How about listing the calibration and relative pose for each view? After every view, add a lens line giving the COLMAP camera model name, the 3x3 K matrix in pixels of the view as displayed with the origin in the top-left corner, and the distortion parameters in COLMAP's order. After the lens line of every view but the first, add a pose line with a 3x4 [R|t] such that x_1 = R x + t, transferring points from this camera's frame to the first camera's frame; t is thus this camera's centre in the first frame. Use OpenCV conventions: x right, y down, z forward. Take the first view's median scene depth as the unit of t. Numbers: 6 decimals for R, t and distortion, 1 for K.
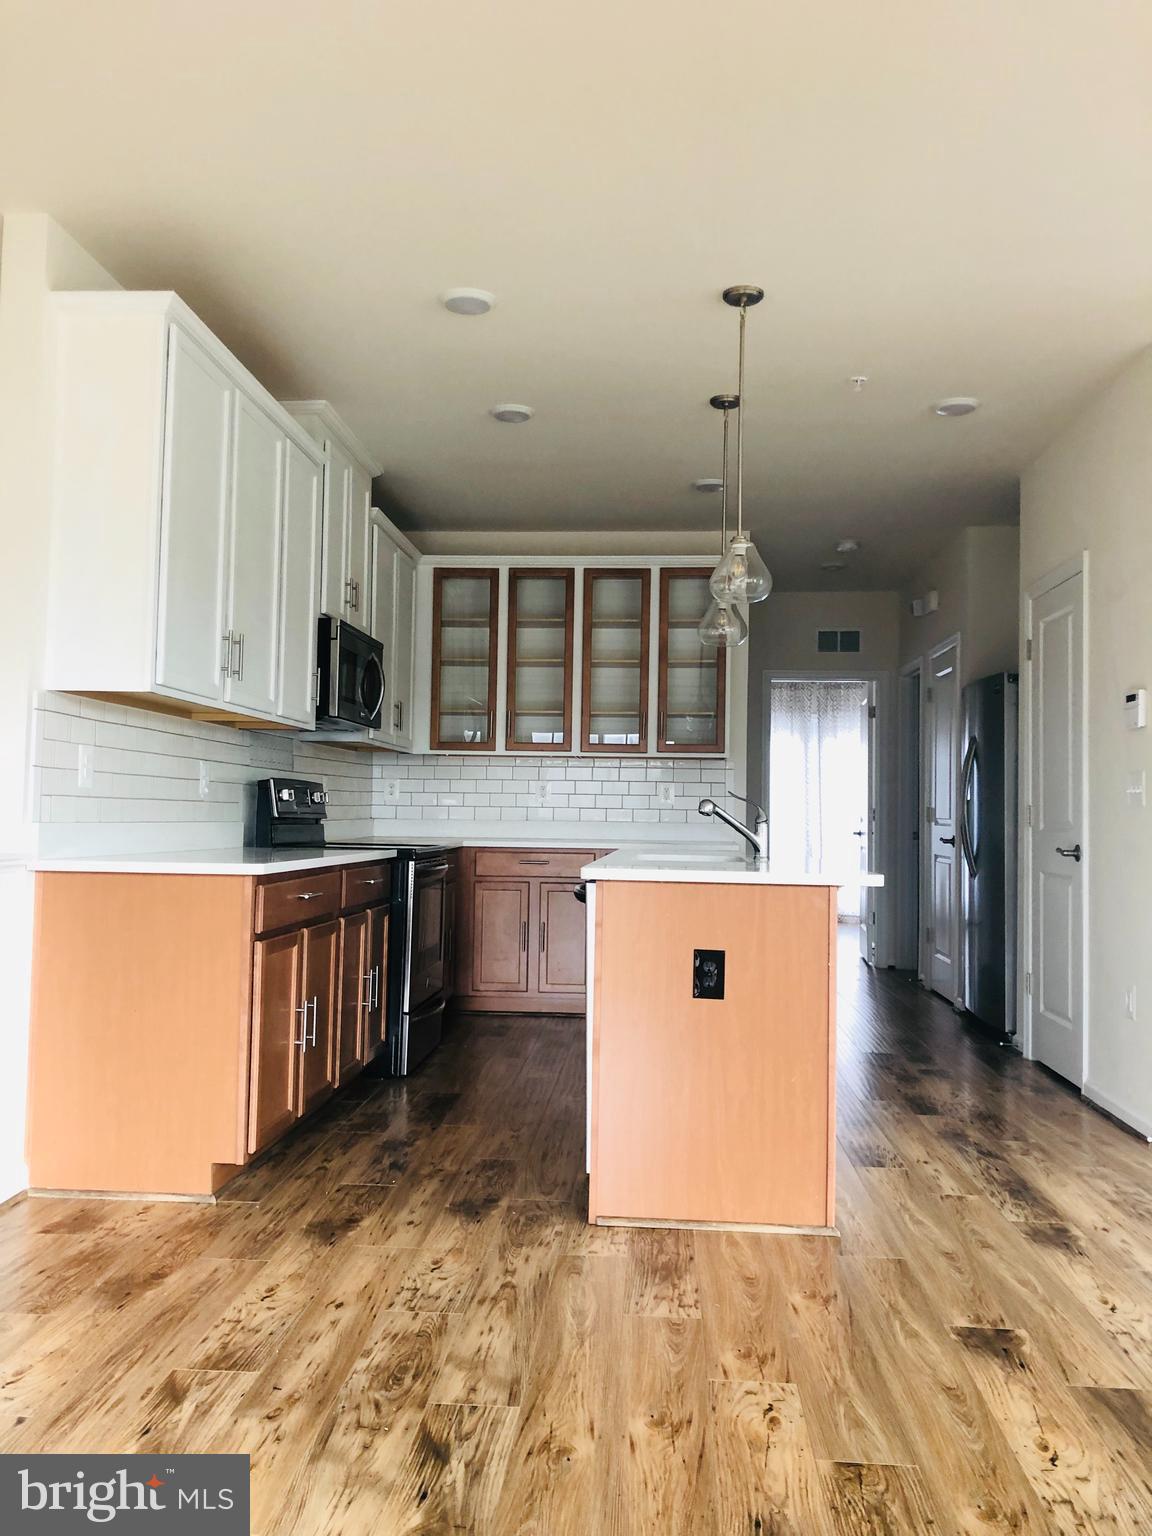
lens RADIAL K [[1261.5, 0, 572.5], [0, 1261.5, 762.7], [0, 0, 1]] dist [0.015757, 0.016462]
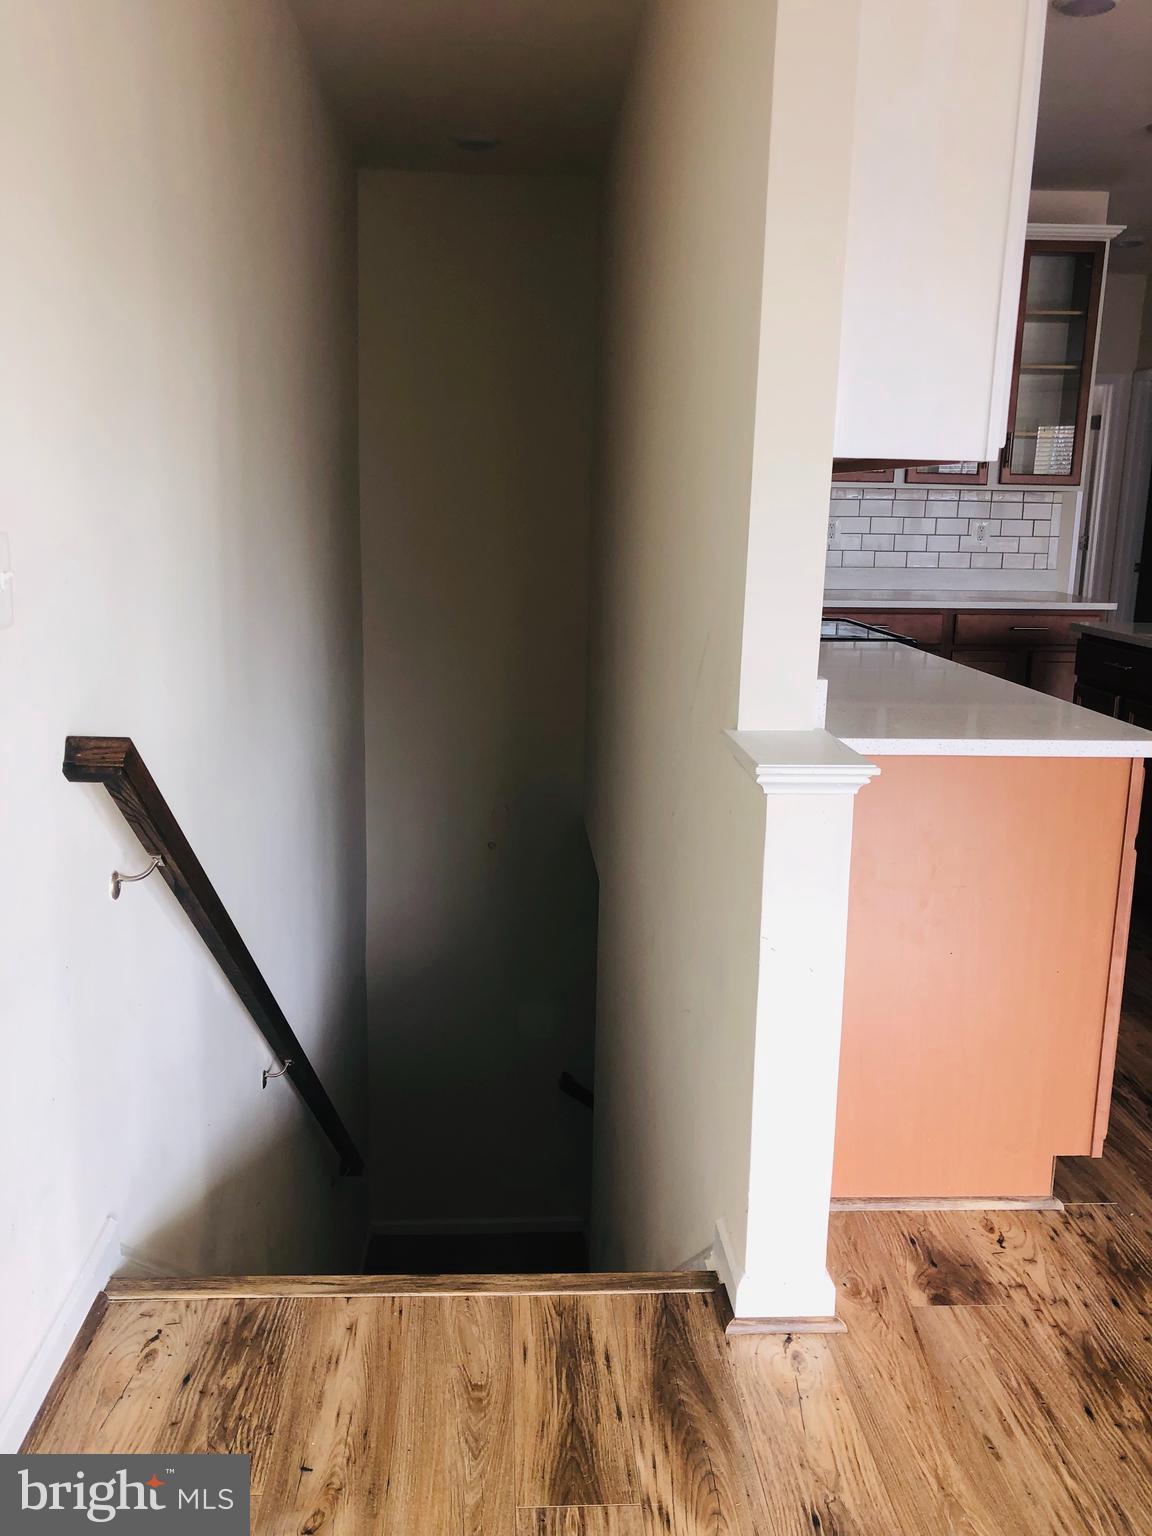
lens RADIAL K [[1261.5, 0, 572.5], [0, 1261.5, 762.7], [0, 0, 1]] dist [0.015757, 0.016462]
pose [[0.991122, -0.025858, 0.130416, -0.629261], [-0.006988, 0.969418, 0.245315, -0.064518], [-0.132770, -0.244048, 0.960631, 0.410959]]
